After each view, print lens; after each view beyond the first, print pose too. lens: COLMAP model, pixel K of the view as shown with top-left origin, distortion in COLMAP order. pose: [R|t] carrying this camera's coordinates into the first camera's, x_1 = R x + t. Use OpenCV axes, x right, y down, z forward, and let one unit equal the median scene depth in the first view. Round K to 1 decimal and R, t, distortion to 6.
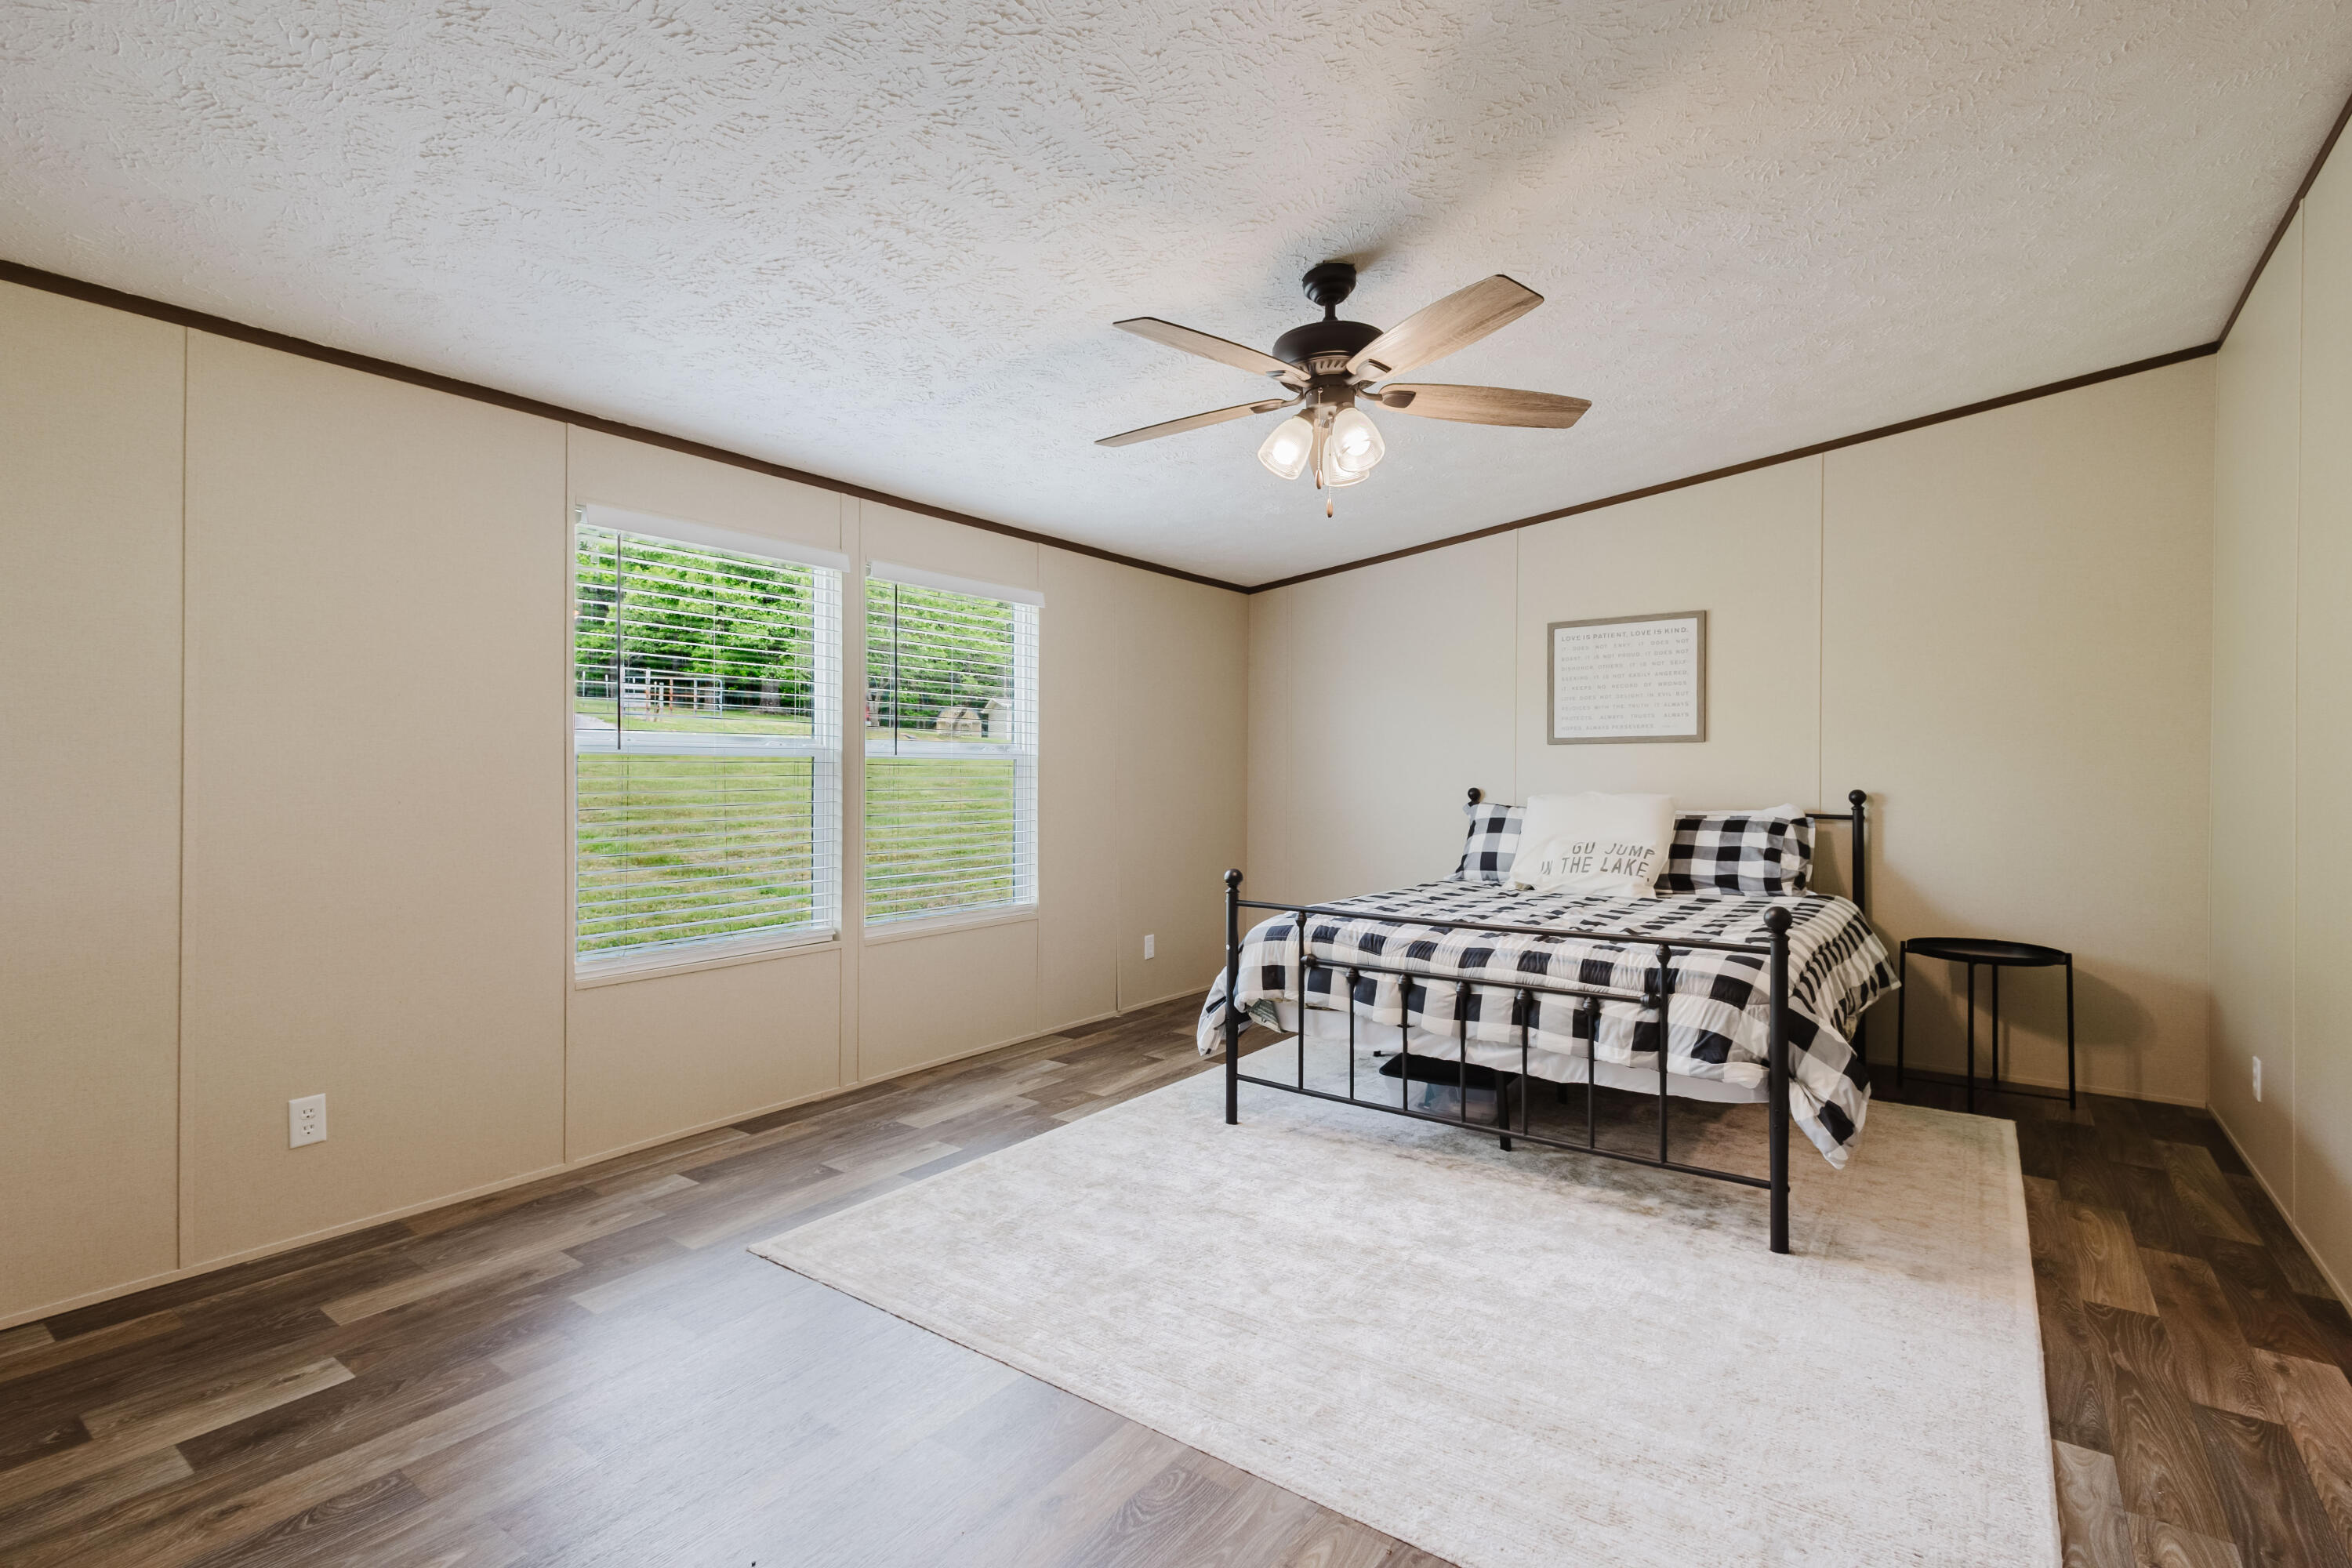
lens RADIAL K [[1083.0, 0, 1172.9], [0, 1083.0, 776.0], [0, 0, 1]] dist [0.012872, -0.003721]
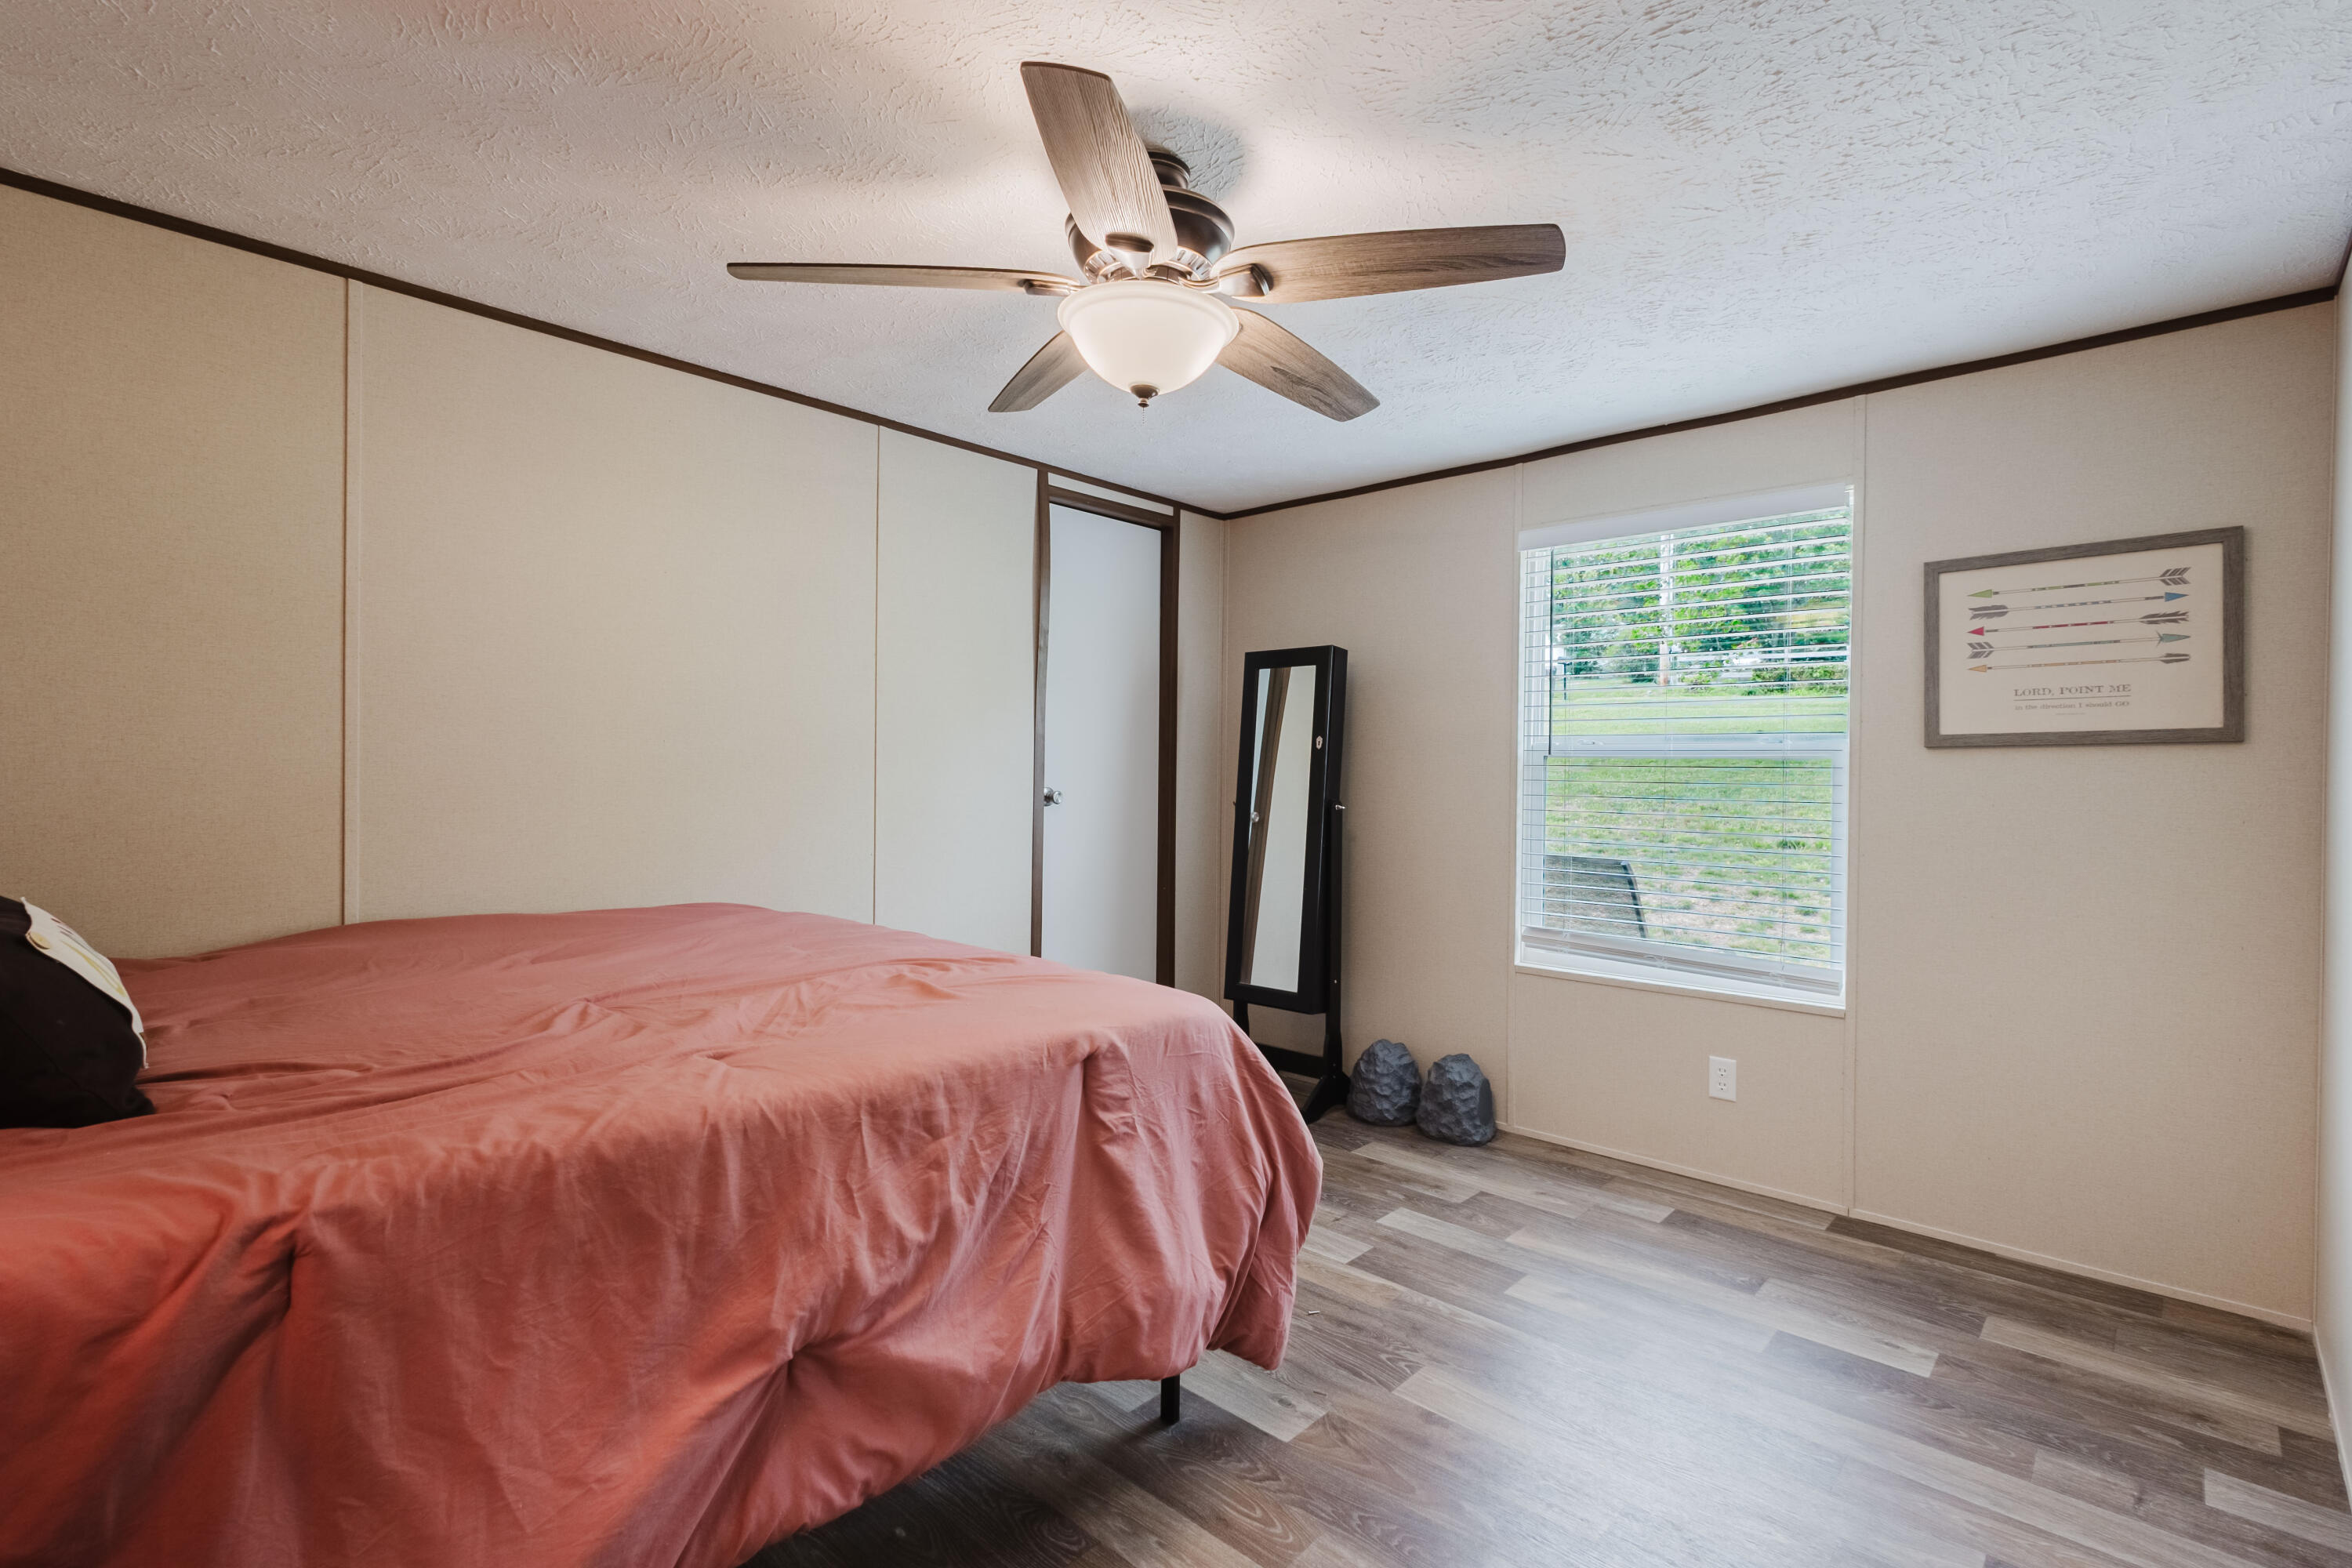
lens RADIAL K [[1083.0, 0, 1138.0], [0, 1083.0, 780.5], [0, 0, 1]] dist [0.012872, -0.003721]
pose [[-0.126053, 0.015674, -0.991900, 0.519900], [-0.007774, 0.999829, 0.016788, -0.020108], [0.991993, 0.009827, -0.125910, 0.626432]]
